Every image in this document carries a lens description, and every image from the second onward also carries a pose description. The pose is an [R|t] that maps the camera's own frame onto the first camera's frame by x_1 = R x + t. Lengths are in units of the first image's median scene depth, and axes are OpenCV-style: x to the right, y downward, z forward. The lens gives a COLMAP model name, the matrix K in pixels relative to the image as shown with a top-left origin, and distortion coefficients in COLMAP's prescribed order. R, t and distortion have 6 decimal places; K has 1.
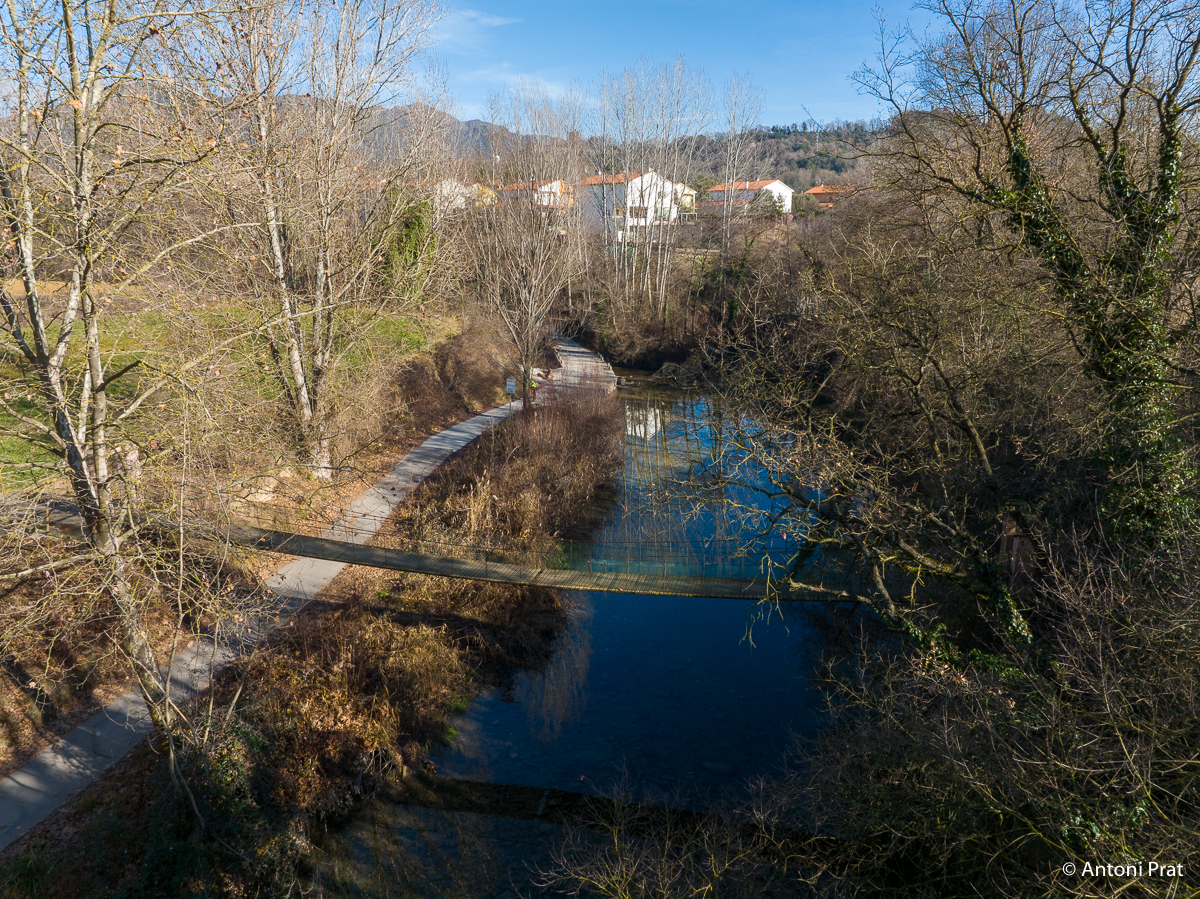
lens RADIAL K [[848.5, 0, 602.3], [0, 848.5, 450.3], [0, 0, 1]] dist [-0.034595, 0.003228]
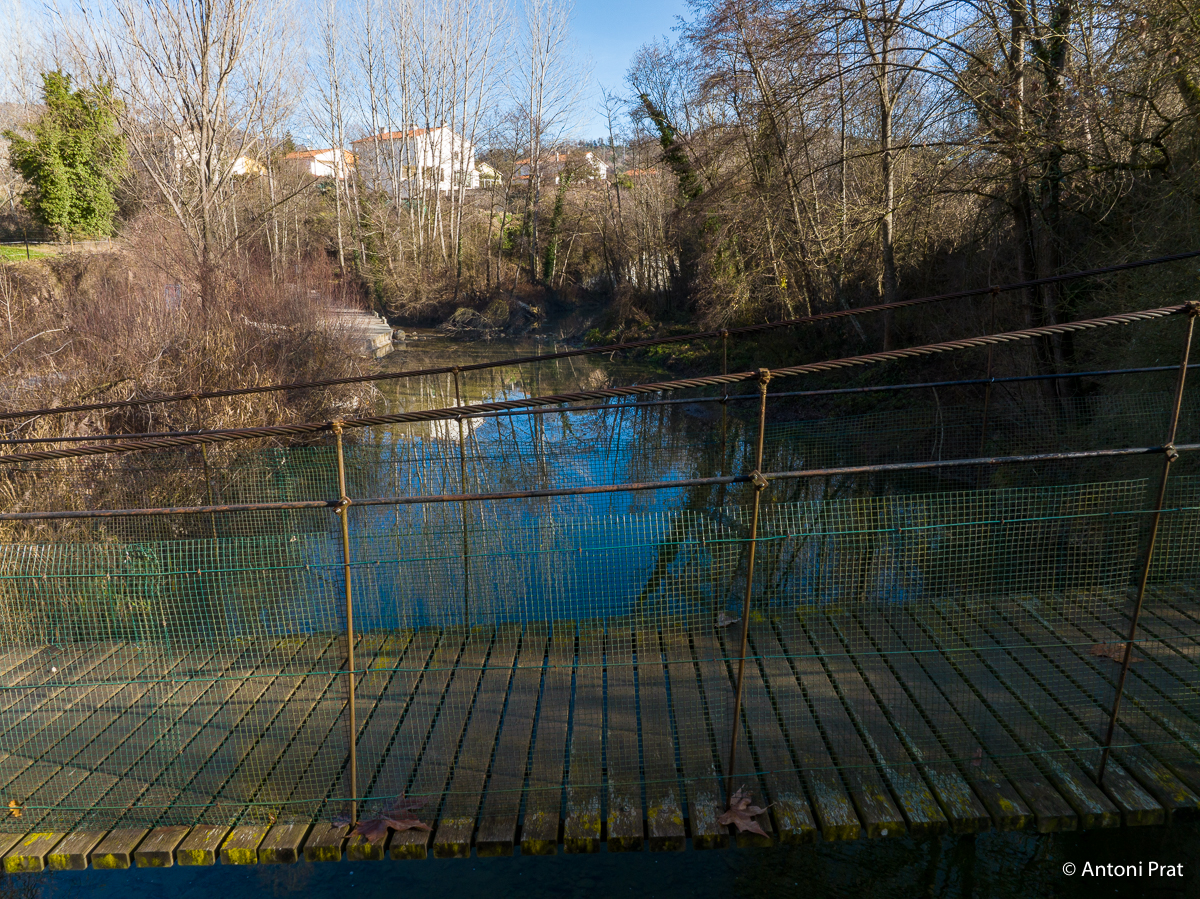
lens RADIAL K [[848.5, 0, 601.7], [0, 848.5, 442.7], [0, 0, 1]] dist [-0.034595, 0.003228]
pose [[0.977116, -0.044957, 0.207900, 0.044490], [0.052950, 0.998050, -0.033039, 0.049628], [-0.206009, 0.043292, 0.977592, 0.332095]]
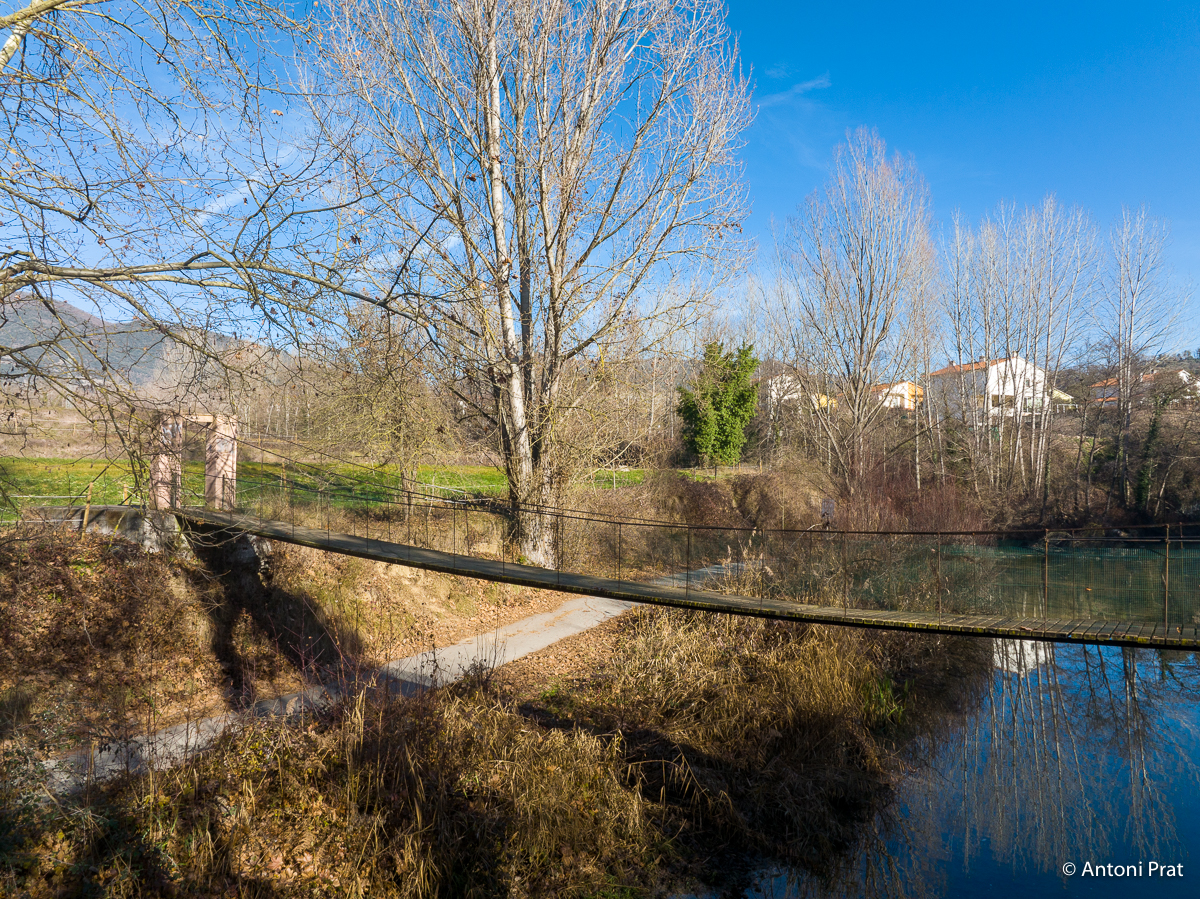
lens RADIAL K [[848.5, 0, 599.9], [0, 848.5, 447.6], [0, 0, 1]] dist [-0.034595, 0.003228]
pose [[0.920977, -0.010748, -0.389468, -0.002810], [-0.102619, 0.957632, -0.269091, 0.078391], [0.375859, 0.287793, 0.880855, 0.226014]]
